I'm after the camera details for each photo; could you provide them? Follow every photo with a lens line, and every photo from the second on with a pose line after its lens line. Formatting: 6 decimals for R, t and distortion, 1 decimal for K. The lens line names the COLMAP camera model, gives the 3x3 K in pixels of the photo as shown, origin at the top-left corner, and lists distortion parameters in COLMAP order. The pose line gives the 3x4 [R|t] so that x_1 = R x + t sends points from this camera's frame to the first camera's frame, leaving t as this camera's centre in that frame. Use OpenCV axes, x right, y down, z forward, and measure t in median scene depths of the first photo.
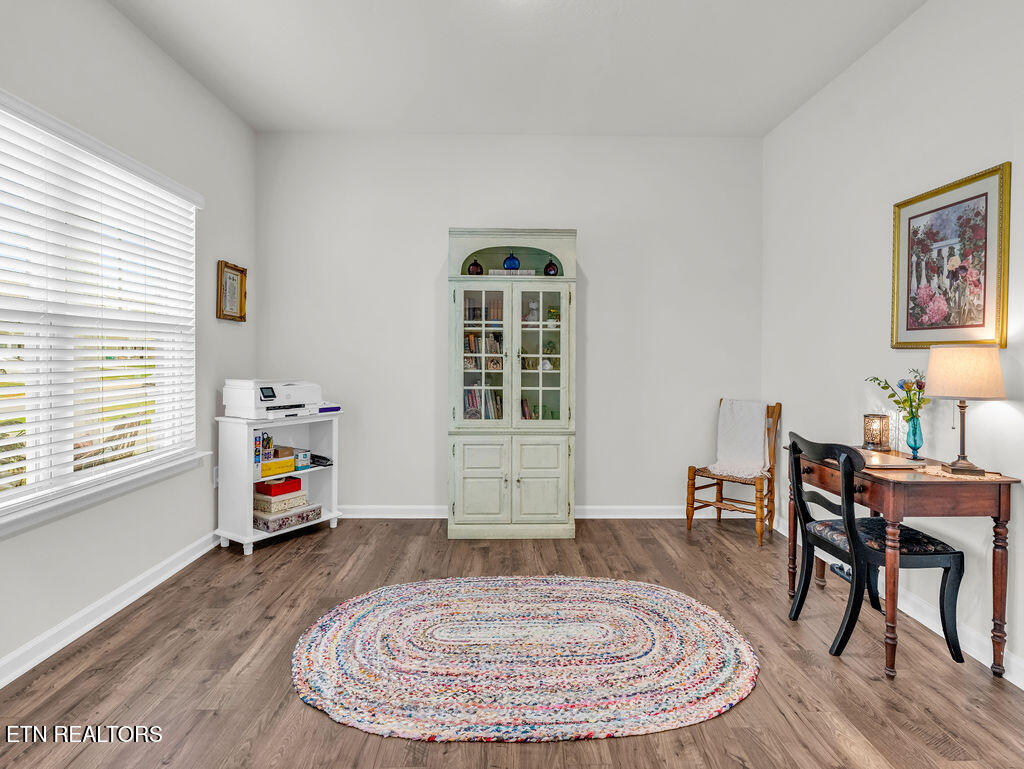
lens RADIAL K [[560.2, 0, 512.7], [0, 560.2, 360.0], [0, 0, 1]] dist [-0.013004, 0.001746]
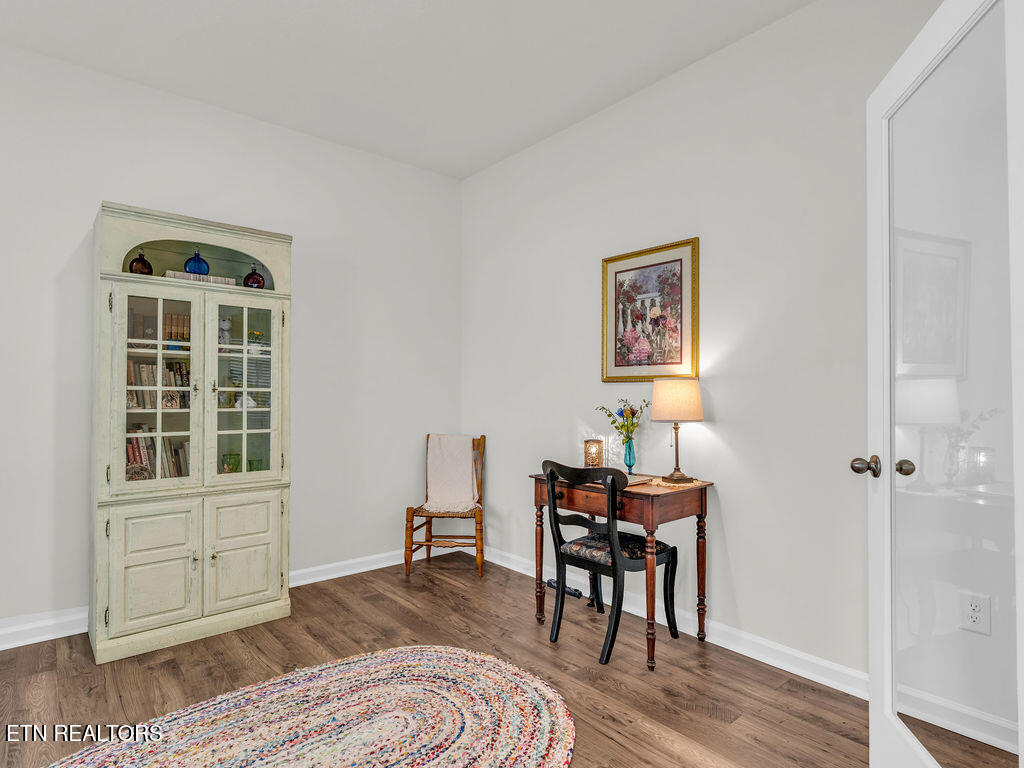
lens RADIAL K [[560.2, 0, 512.3], [0, 560.2, 385.0], [0, 0, 1]] dist [-0.013004, 0.001746]
pose [[0.767470, 0.007018, 0.641046, -0.216194], [0.010117, 0.999683, -0.023056, 0.010661], [-0.641005, 0.024180, 0.767156, 0.226815]]
